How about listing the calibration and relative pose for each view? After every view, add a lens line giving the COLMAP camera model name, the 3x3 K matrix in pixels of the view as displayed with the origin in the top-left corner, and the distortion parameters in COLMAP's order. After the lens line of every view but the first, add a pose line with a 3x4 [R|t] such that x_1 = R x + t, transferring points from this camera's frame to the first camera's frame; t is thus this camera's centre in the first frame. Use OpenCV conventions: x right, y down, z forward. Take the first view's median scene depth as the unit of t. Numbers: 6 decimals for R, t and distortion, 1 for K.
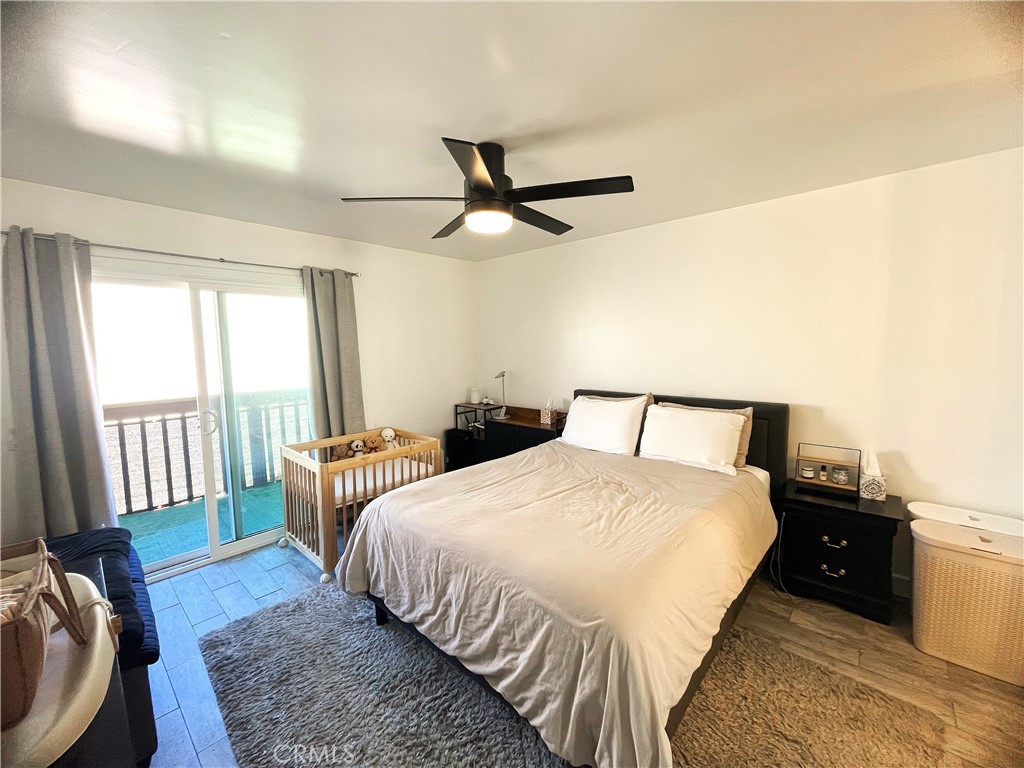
lens RADIAL K [[414.8, 0, 512.2], [0, 414.8, 385.9], [0, 0, 1]] dist [-0.005898, -0.000367]
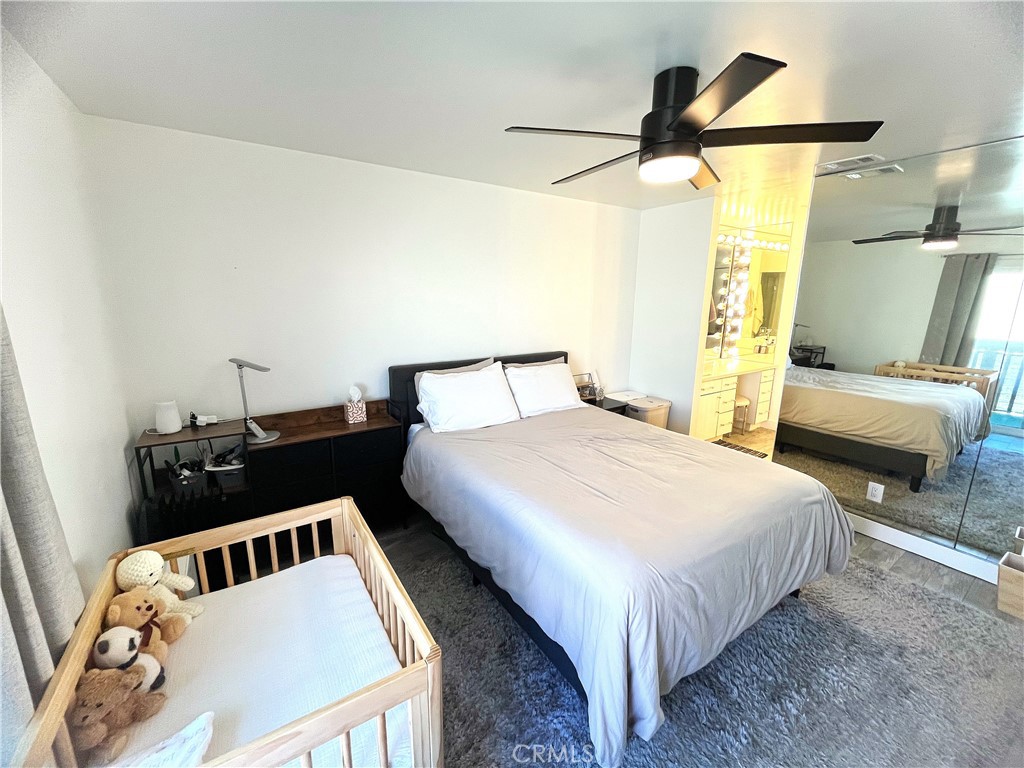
lens RADIAL K [[414.8, 0, 510.4], [0, 414.8, 386.9], [0, 0, 1]] dist [-0.005898, -0.000367]
pose [[0.257009, -0.195630, 0.946401, -0.482890], [0.093829, 0.979721, 0.177037, -0.063803], [-0.961843, 0.043300, 0.270153, 0.558424]]
